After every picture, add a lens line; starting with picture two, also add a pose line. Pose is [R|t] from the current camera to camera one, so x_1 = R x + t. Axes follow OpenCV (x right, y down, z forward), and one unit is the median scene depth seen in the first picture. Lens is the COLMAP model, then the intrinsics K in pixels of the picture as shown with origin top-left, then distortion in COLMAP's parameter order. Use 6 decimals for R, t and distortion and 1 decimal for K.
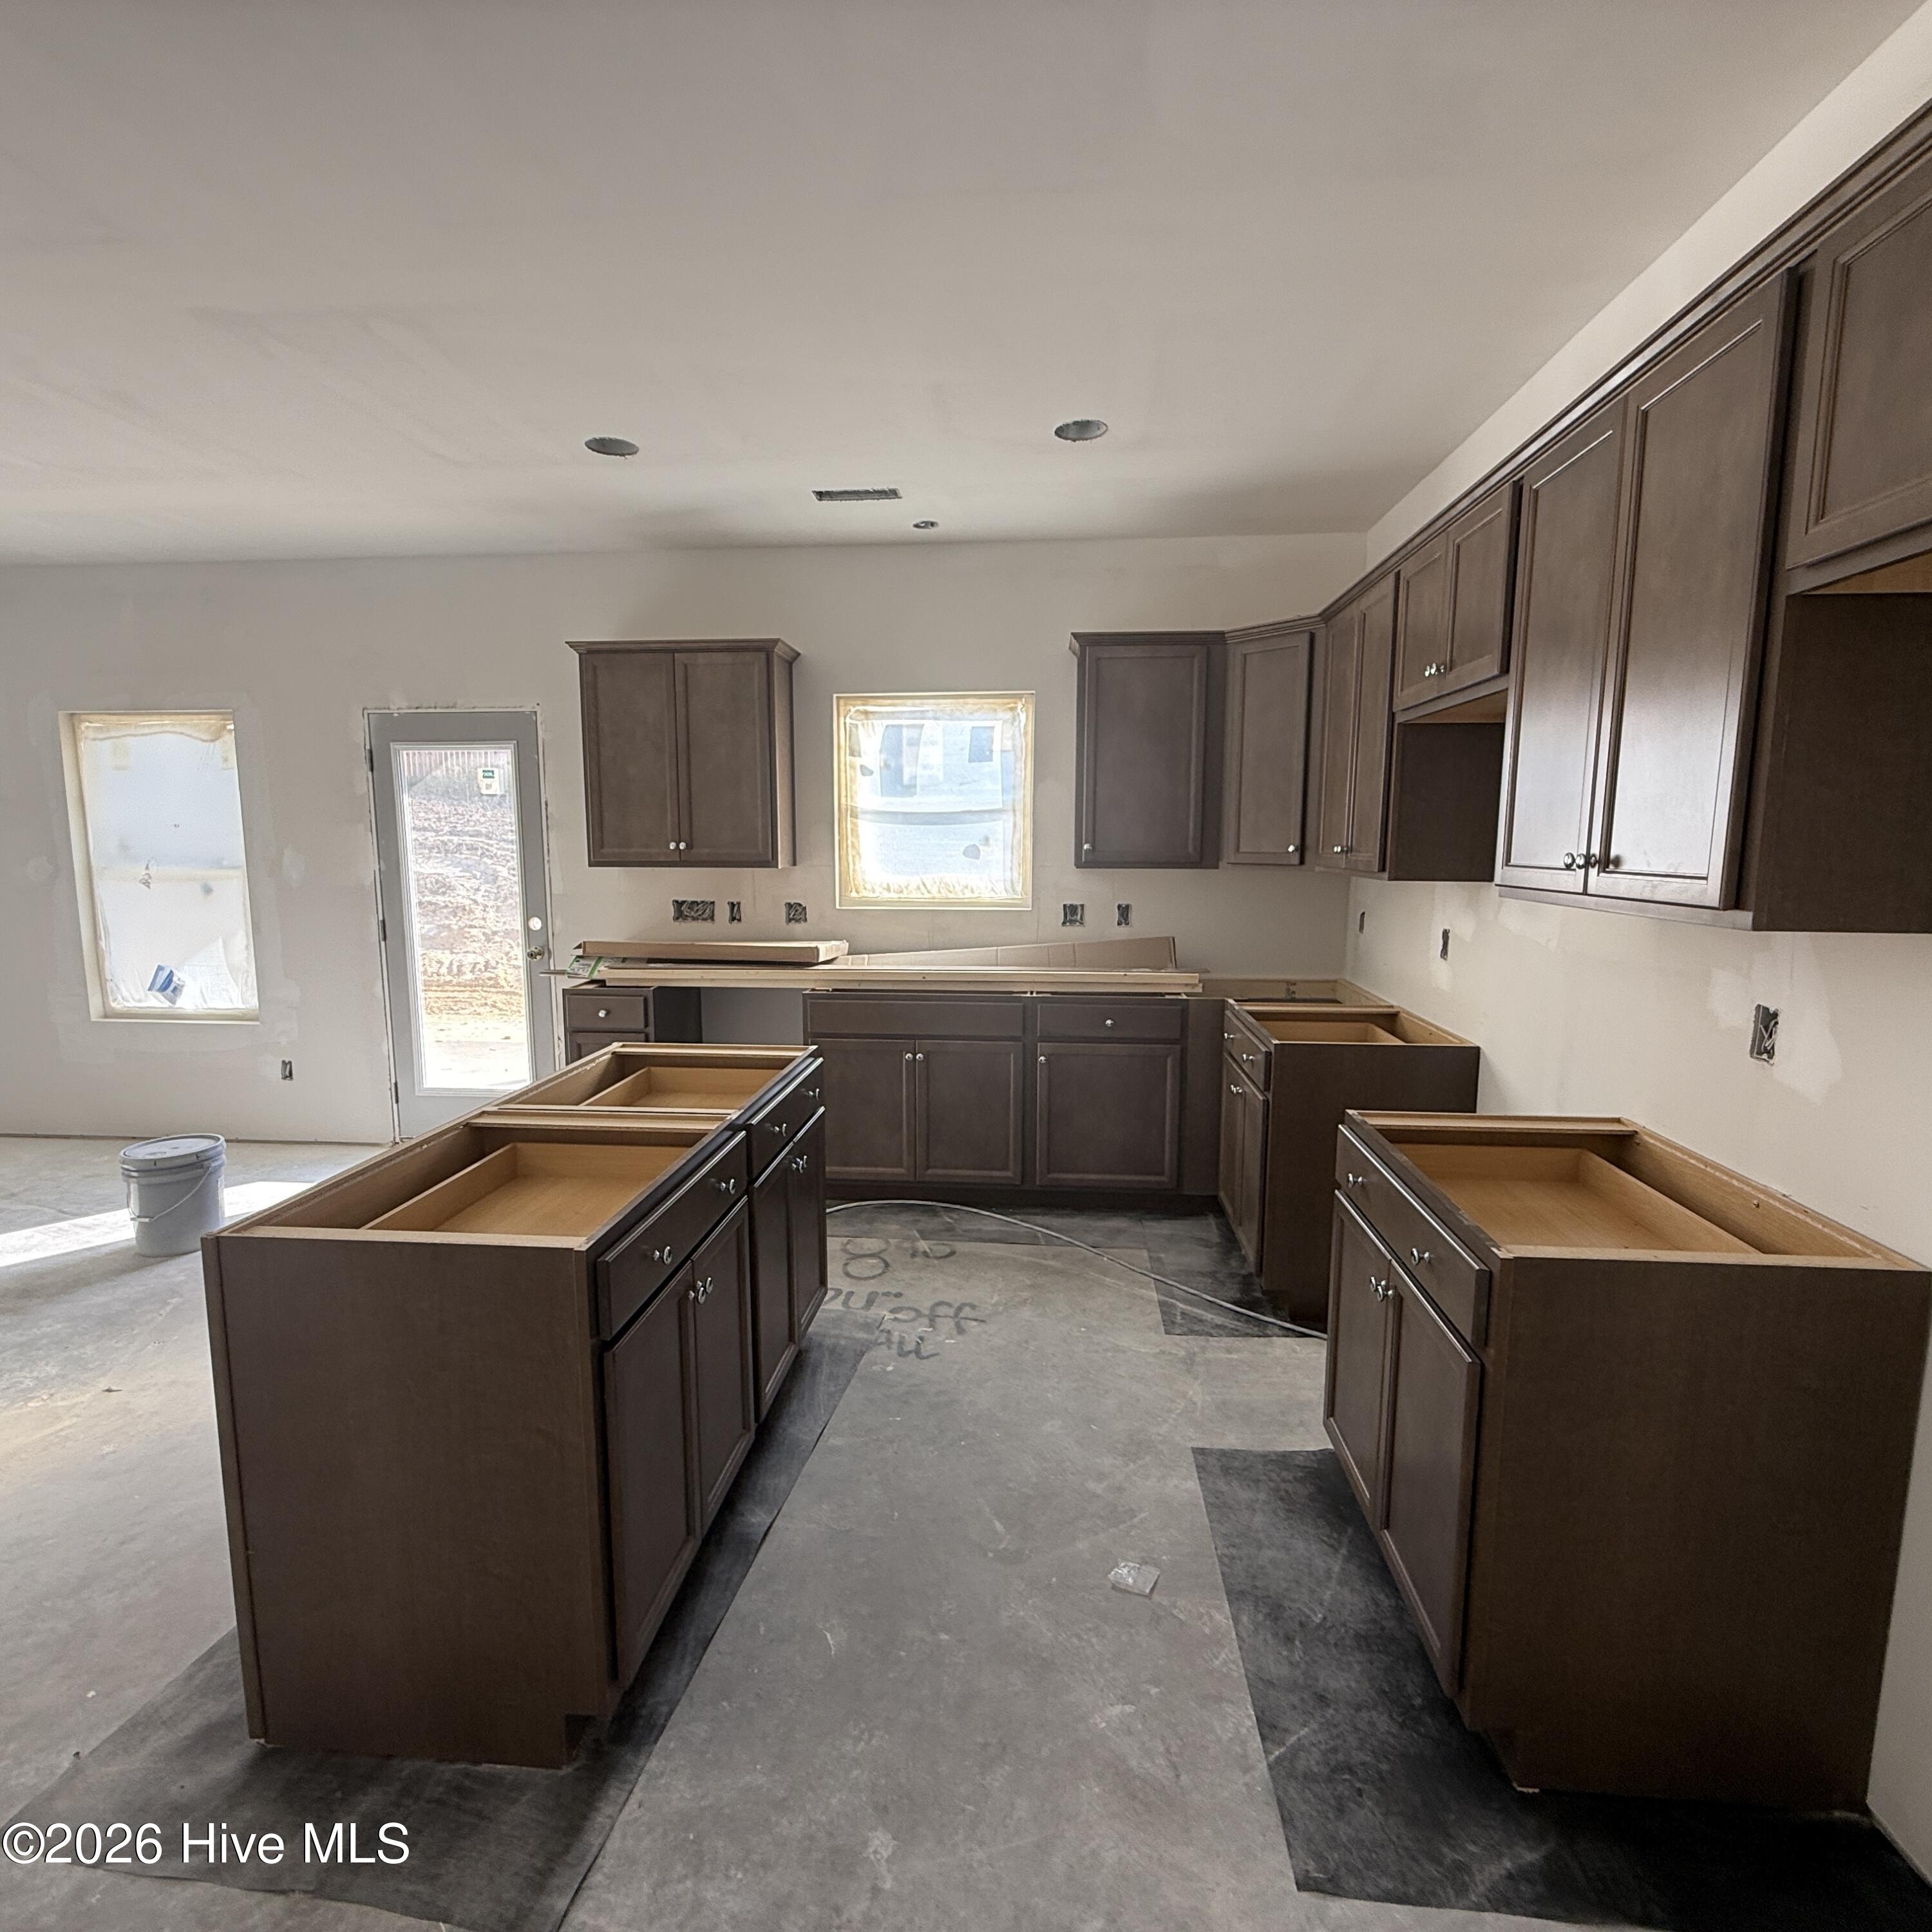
lens RADIAL K [[1025.9, 0, 968.0], [0, 1025.9, 969.5], [0, 0, 1]] dist [0.004013, -0.002354]
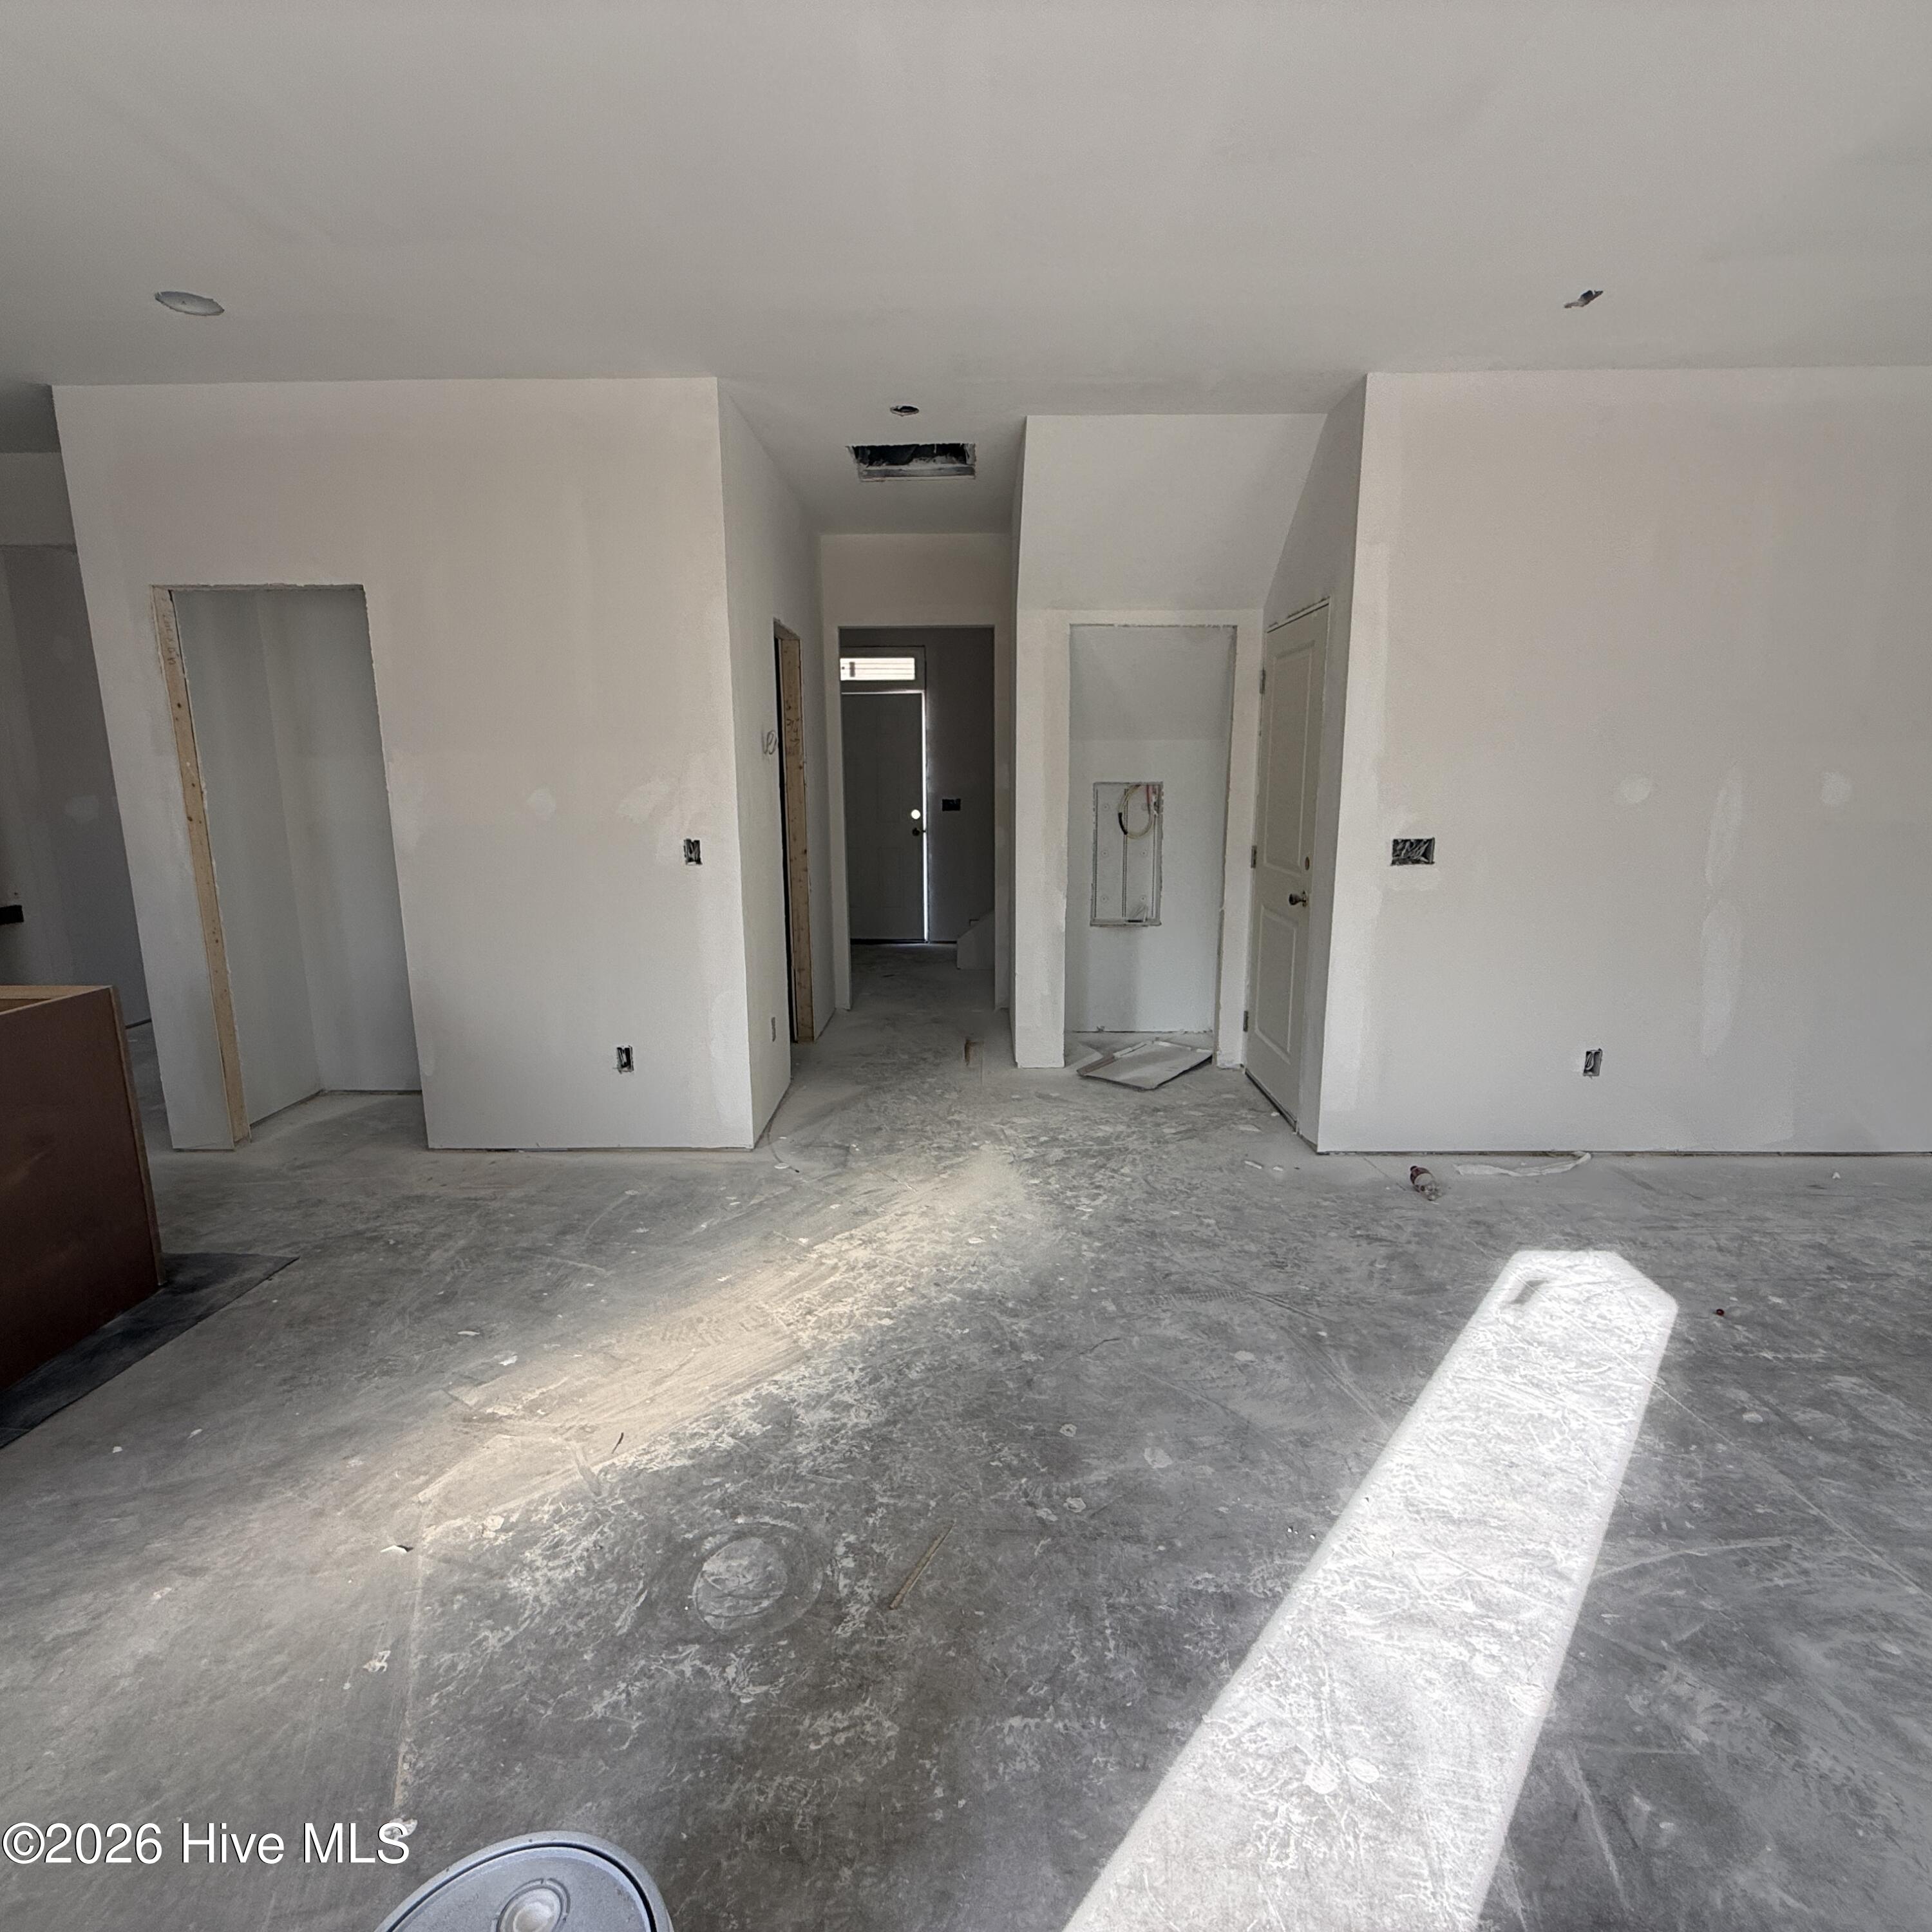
lens RADIAL K [[1025.9, 0, 958.5], [0, 1025.9, 969.0], [0, 0, 1]] dist [0.004013, -0.002354]
pose [[-0.997601, 0.015832, -0.067386, -1.625410], [-0.006427, 0.948100, 0.317906, -0.261060], [0.068922, 0.317576, -0.945725, 2.166345]]
